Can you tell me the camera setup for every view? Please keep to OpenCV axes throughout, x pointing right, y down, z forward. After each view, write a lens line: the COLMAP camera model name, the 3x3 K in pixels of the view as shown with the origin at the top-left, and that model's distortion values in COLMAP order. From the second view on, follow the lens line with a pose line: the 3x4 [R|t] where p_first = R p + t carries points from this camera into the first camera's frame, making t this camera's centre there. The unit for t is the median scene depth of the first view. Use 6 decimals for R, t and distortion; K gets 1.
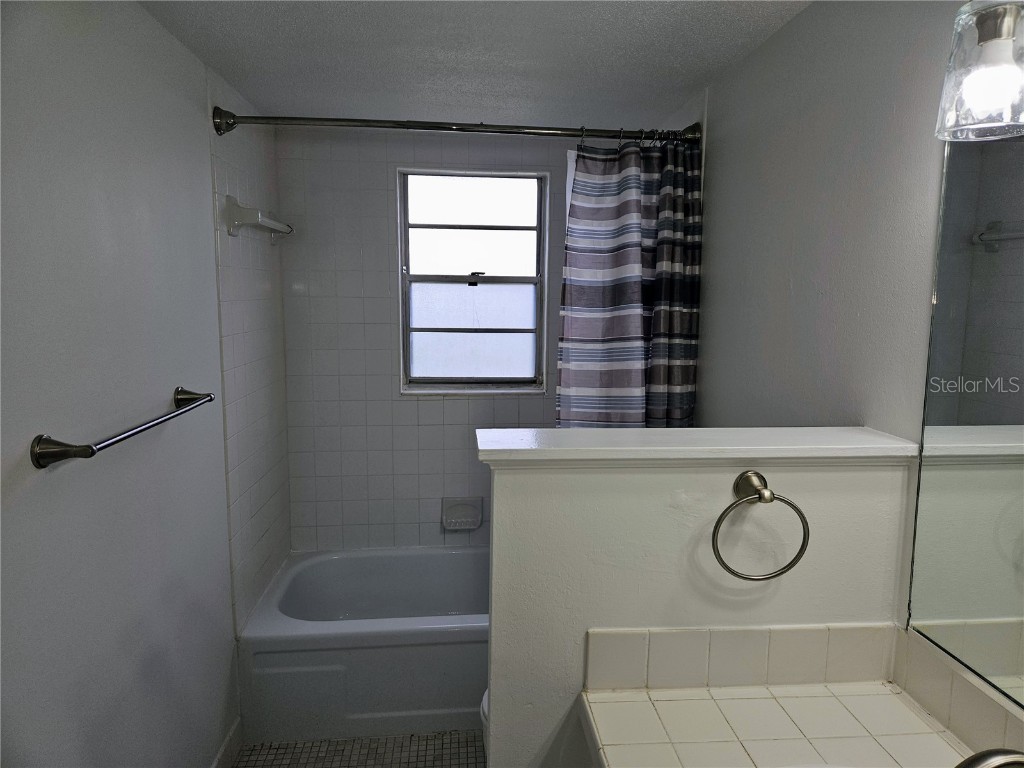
lens RADIAL K [[685.4, 0, 517.8], [0, 685.4, 382.6], [0, 0, 1]] dist [0.084808, -0.066283]
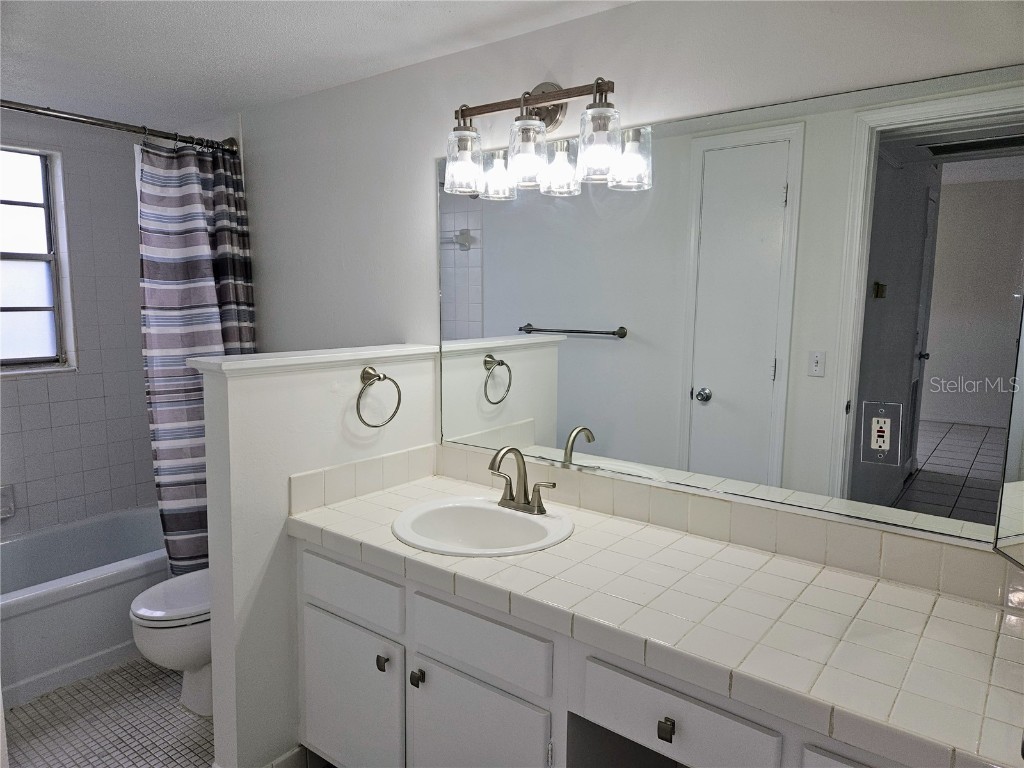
lens RADIAL K [[685.4, 0, 517.8], [0, 685.4, 382.6], [0, 0, 1]] dist [0.084808, -0.066283]
pose [[0.684117, -0.098381, 0.722707, -0.368704], [0.095307, 0.994423, 0.045151, 0.069517], [-0.723119, 0.037991, 0.689678, -0.259604]]
